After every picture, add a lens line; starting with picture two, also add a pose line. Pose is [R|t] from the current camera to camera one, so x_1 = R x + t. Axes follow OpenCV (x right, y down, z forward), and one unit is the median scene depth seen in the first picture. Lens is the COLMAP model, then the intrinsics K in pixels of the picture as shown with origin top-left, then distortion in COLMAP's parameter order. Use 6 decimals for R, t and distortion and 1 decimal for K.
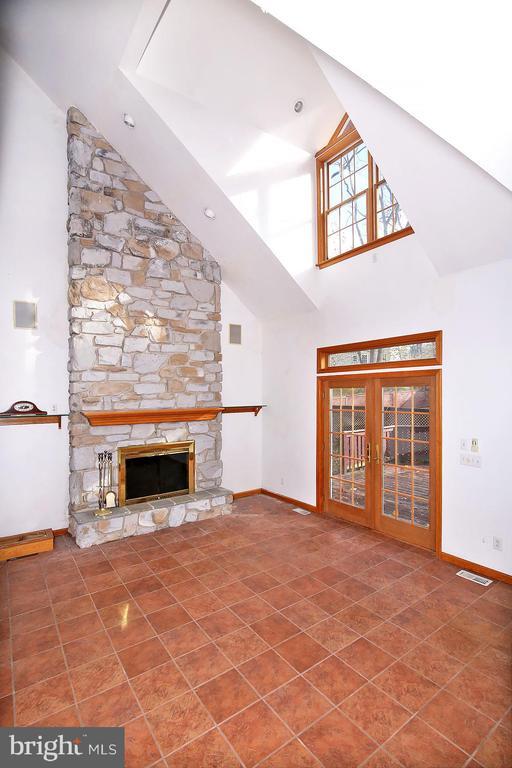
lens RADIAL K [[362.3, 0, 255.8], [0, 362.3, 379.5], [0, 0, 1]] dist [-0.040536, 0.001553]
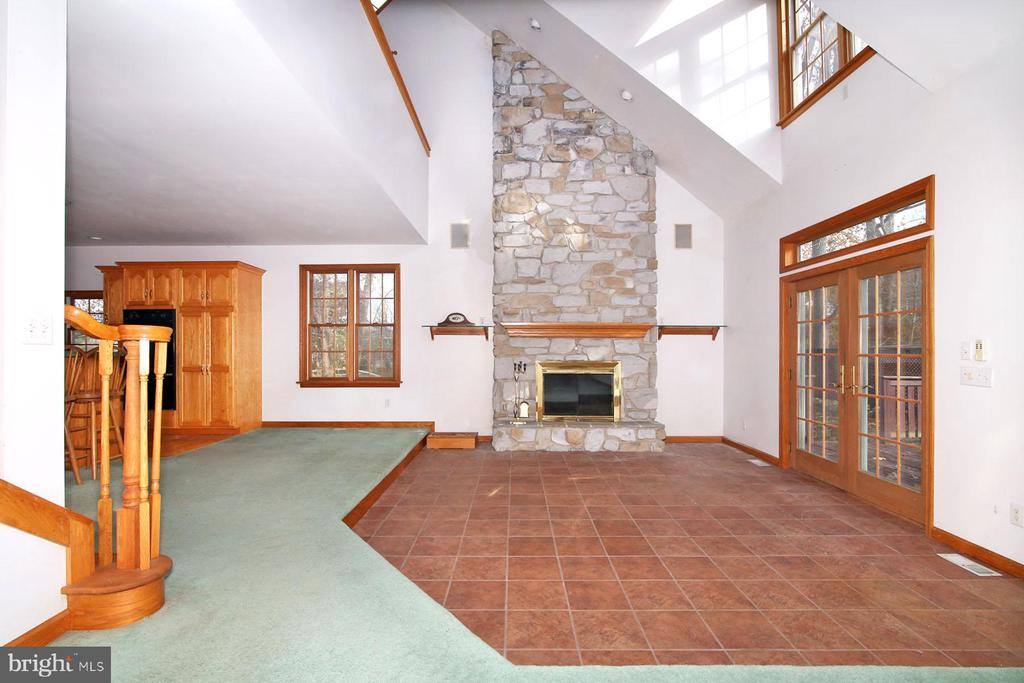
lens RADIAL K [[483.1, 0, 515.3], [0, 483.1, 341.8], [0, 0, 1]] dist [-0.040536, 0.001553]
pose [[0.805491, 0.003416, -0.592598, 0.352408], [0.000558, 0.999979, 0.006523, 0.129762], [0.592607, -0.005585, 0.805472, -0.092946]]
